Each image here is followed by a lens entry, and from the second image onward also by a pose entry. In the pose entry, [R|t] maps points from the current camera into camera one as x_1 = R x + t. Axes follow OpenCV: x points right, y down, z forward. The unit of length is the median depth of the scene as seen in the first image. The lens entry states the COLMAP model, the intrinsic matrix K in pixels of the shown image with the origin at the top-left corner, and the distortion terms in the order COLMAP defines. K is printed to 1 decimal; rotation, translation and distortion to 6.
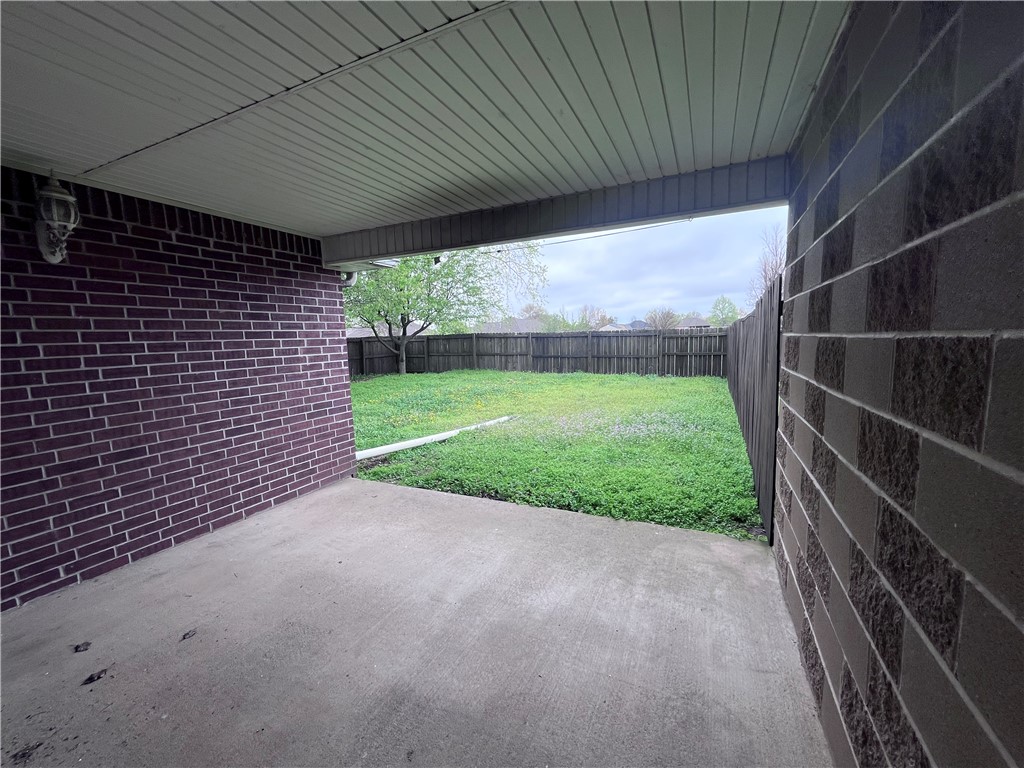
lens RADIAL K [[418.6, 0, 513.0], [0, 418.6, 386.4], [0, 0, 1]] dist [-0.001655, -0.001016]
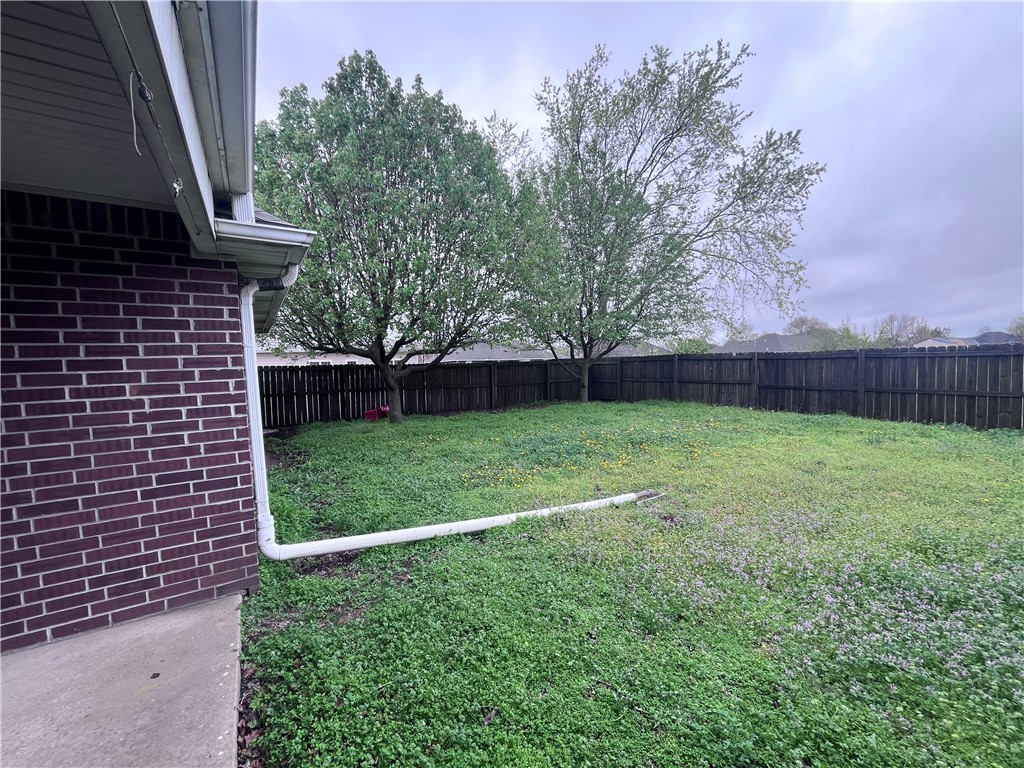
lens RADIAL K [[418.6, 0, 513.0], [0, 418.6, 386.4], [0, 0, 1]] dist [-0.001655, -0.001016]
pose [[0.842804, 0.029996, -0.537384, 0.090377], [-0.056723, 0.997836, -0.033262, -0.029922], [0.535223, 0.058515, 0.842681, 0.228545]]
